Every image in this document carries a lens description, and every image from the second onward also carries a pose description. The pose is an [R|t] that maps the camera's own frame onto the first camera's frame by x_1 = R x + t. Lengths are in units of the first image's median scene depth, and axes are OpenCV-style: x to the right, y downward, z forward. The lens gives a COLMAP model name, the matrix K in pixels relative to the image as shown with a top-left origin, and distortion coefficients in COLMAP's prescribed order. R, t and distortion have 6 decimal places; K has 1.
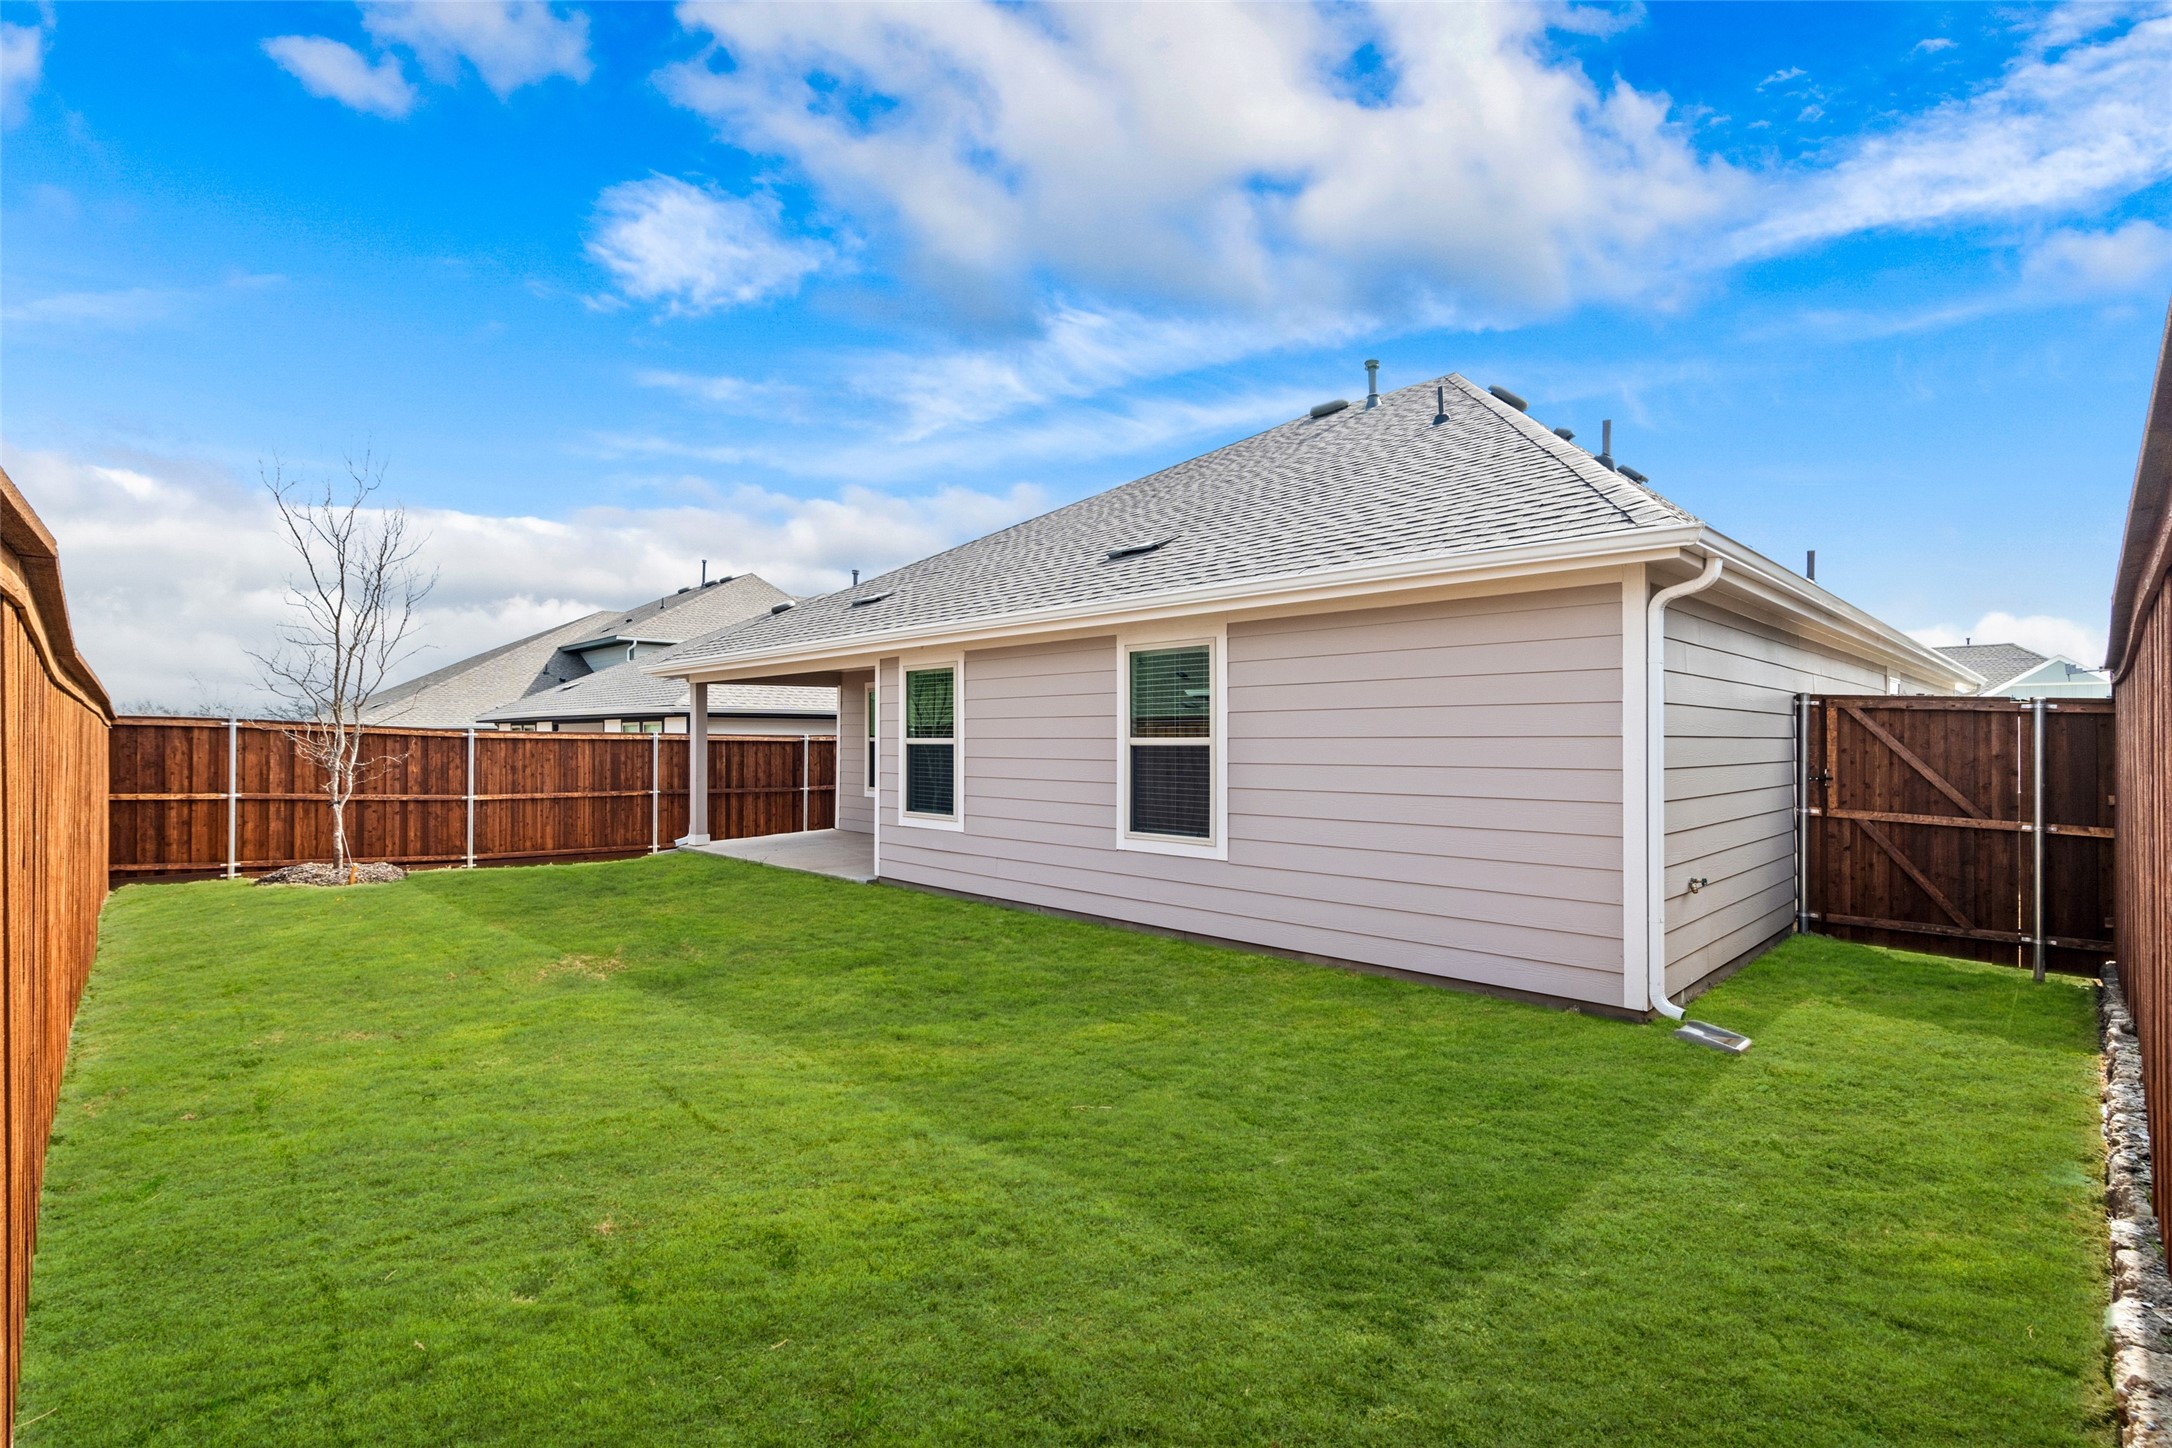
lens RADIAL K [[987.7, 0, 1095.5], [0, 987.7, 731.9], [0, 0, 1]] dist [-0.007133, 0.001826]
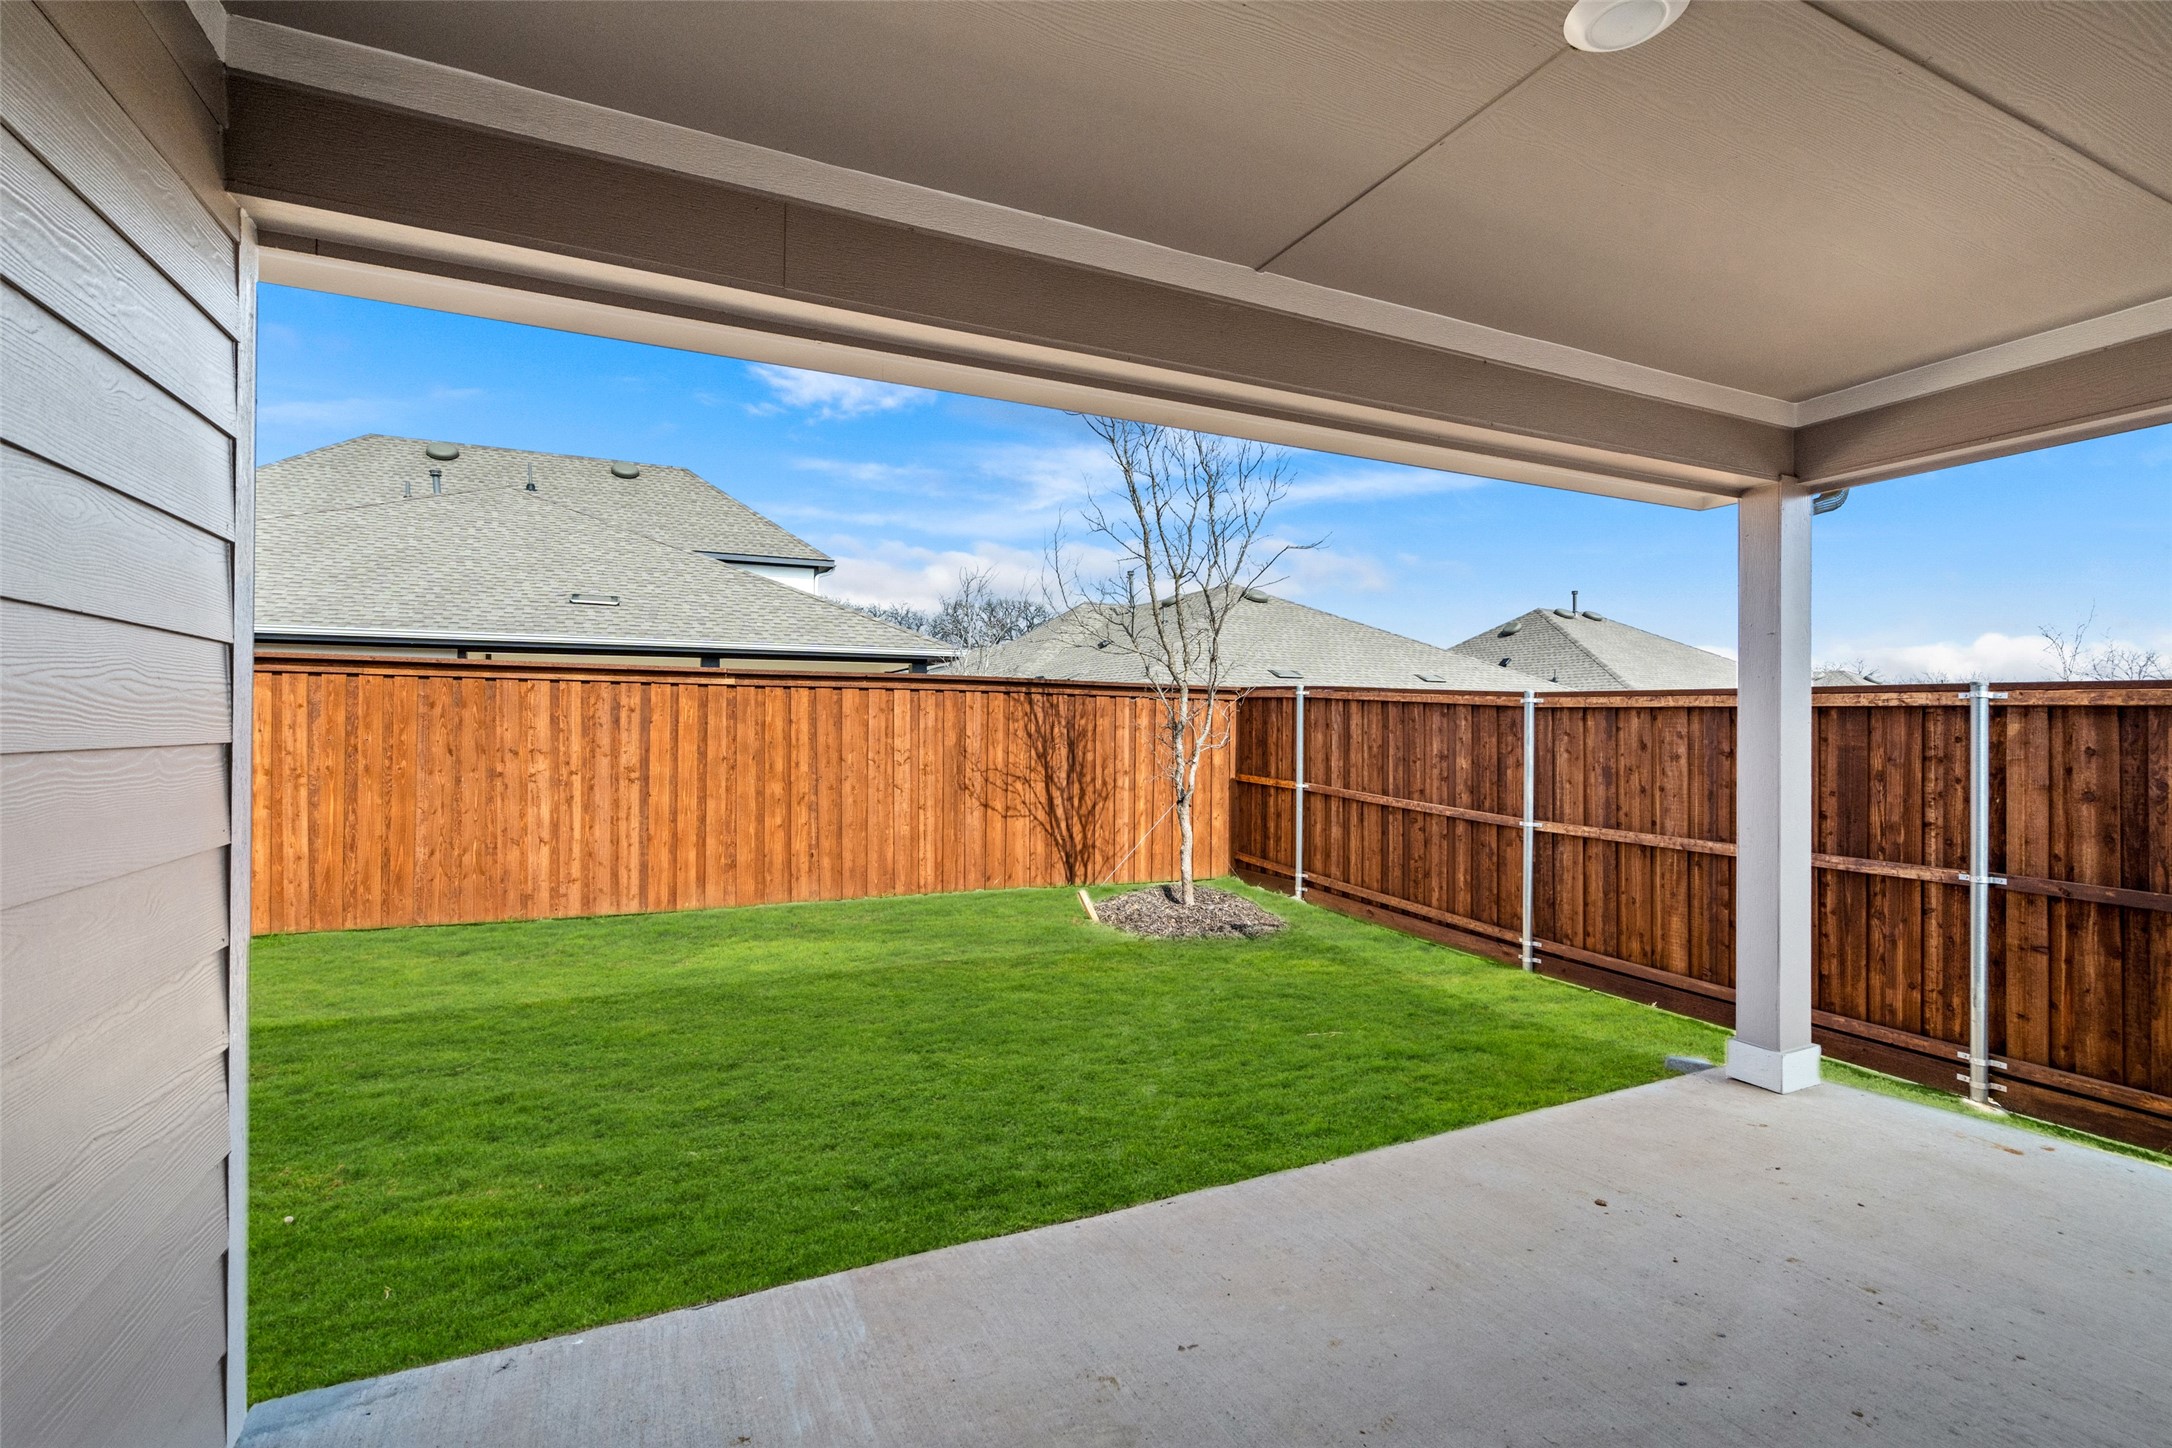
lens RADIAL K [[987.7, 0, 1069.3], [0, 987.7, 719.3], [0, 0, 1]] dist [-0.007133, 0.001826]
pose [[-0.349539, -0.006337, -0.936900, -0.087124], [0.002546, 0.999967, -0.007714, 0.017588], [0.936918, -0.005082, -0.349511, 1.053794]]
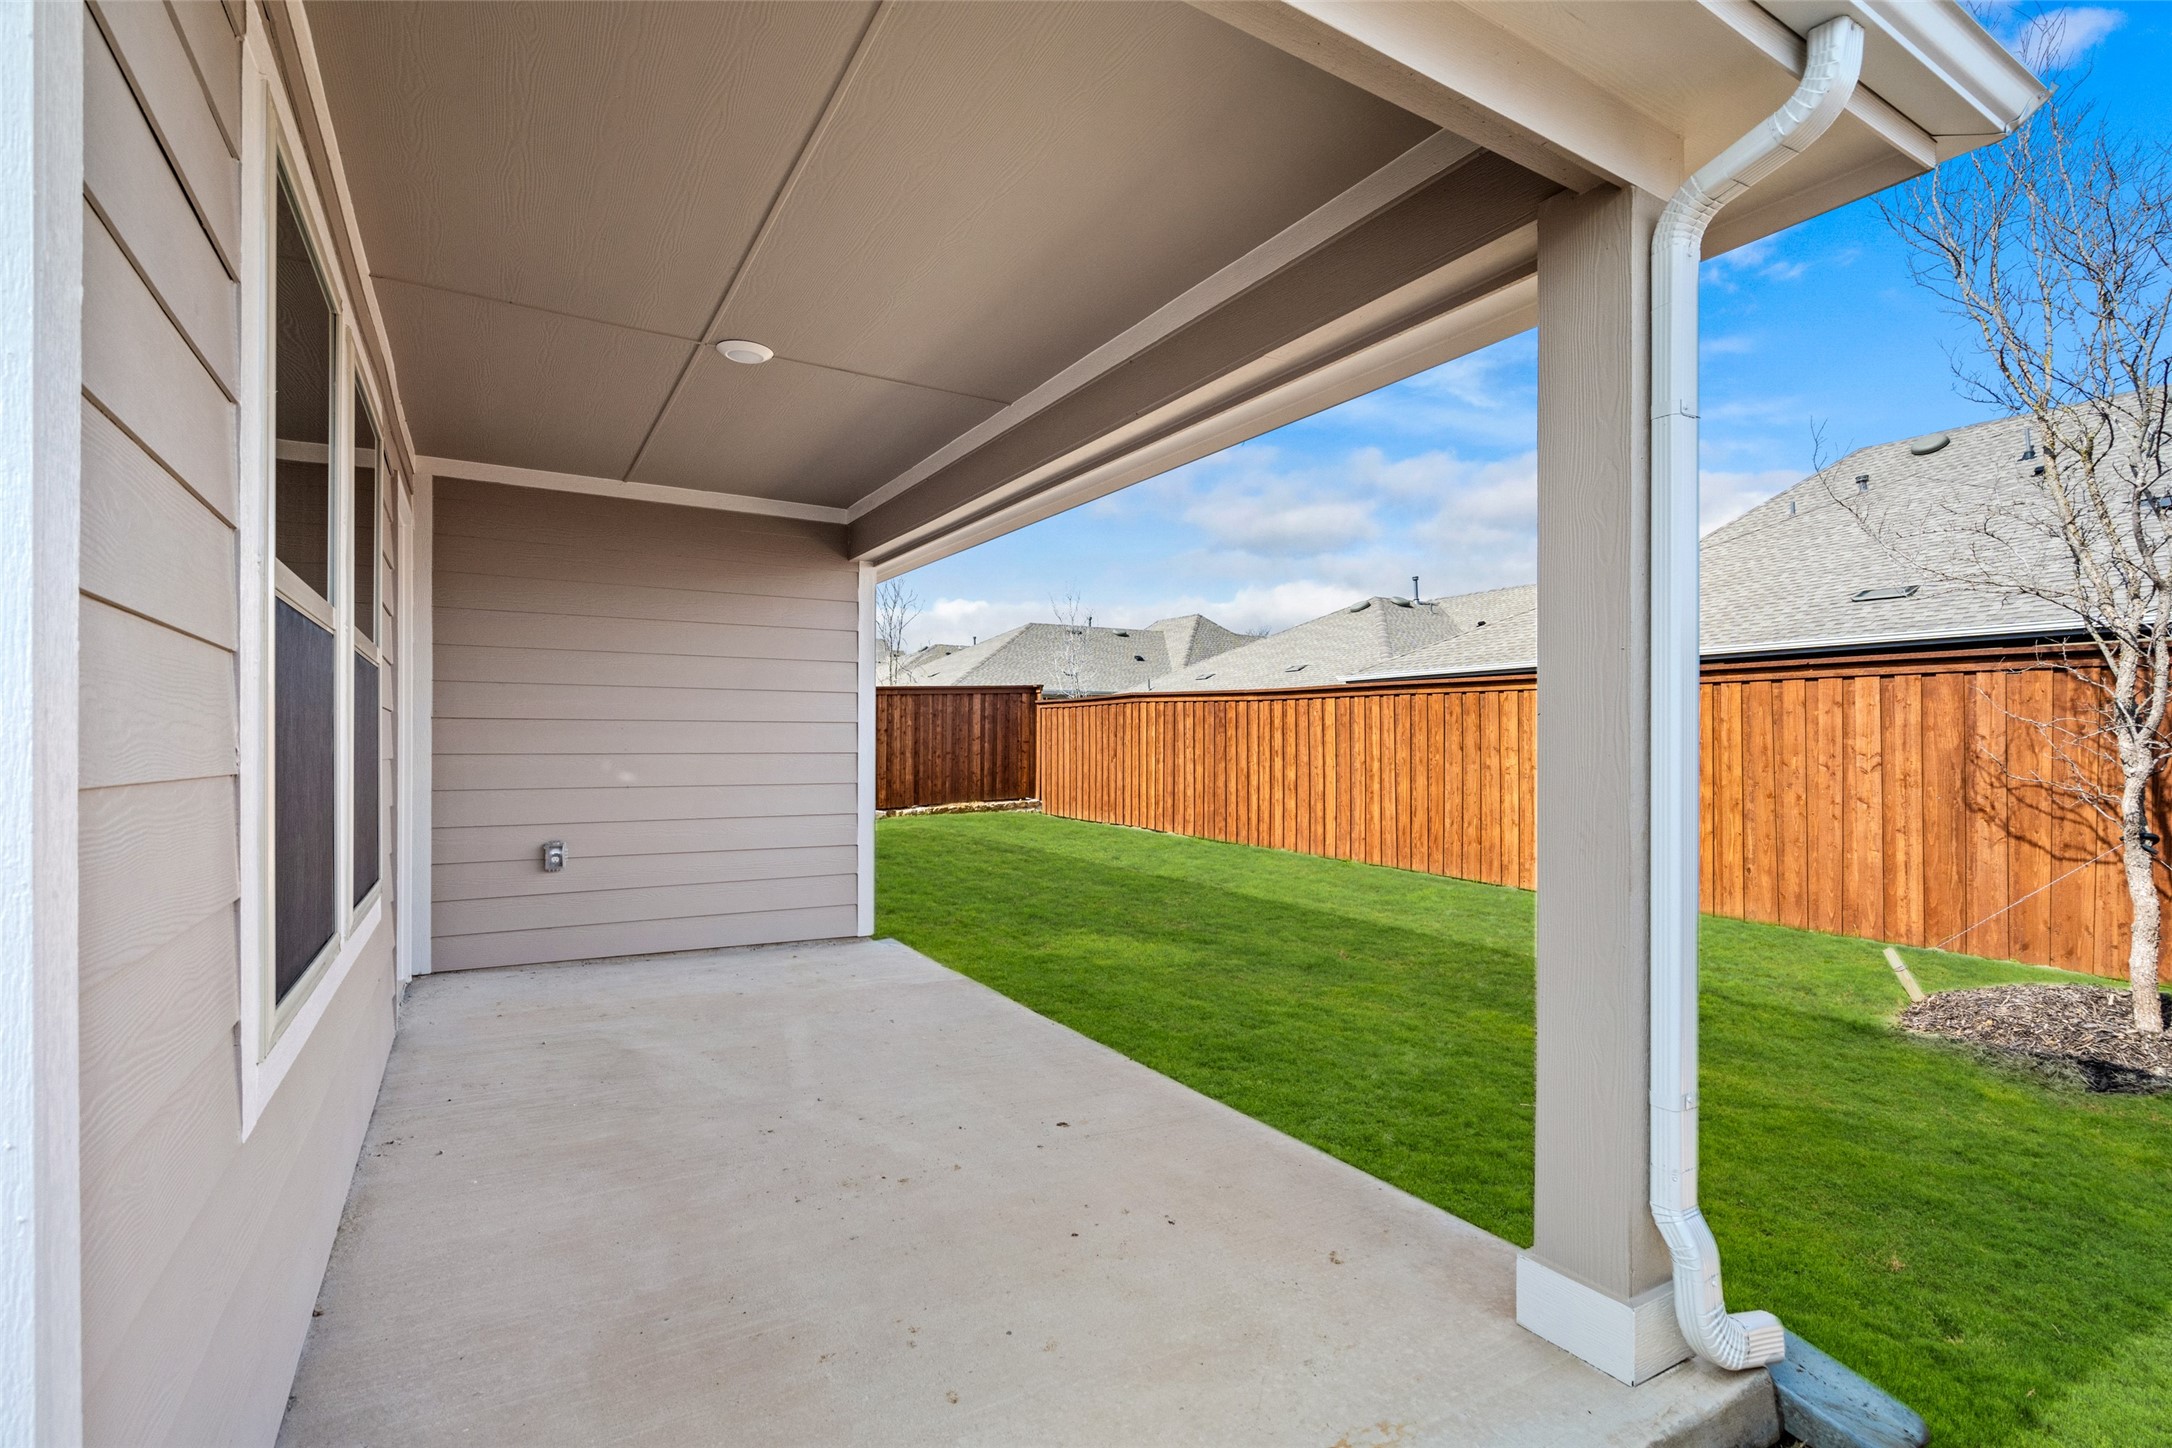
lens RADIAL K [[987.7, 0, 1086.1], [0, 987.7, 735.4], [0, 0, 1]] dist [-0.007133, 0.001826]
pose [[-0.969529, -0.003531, 0.244952, -0.412324], [-0.007121, 0.999880, -0.013772, 0.033938], [-0.244874, -0.015096, -0.969437, 1.330296]]
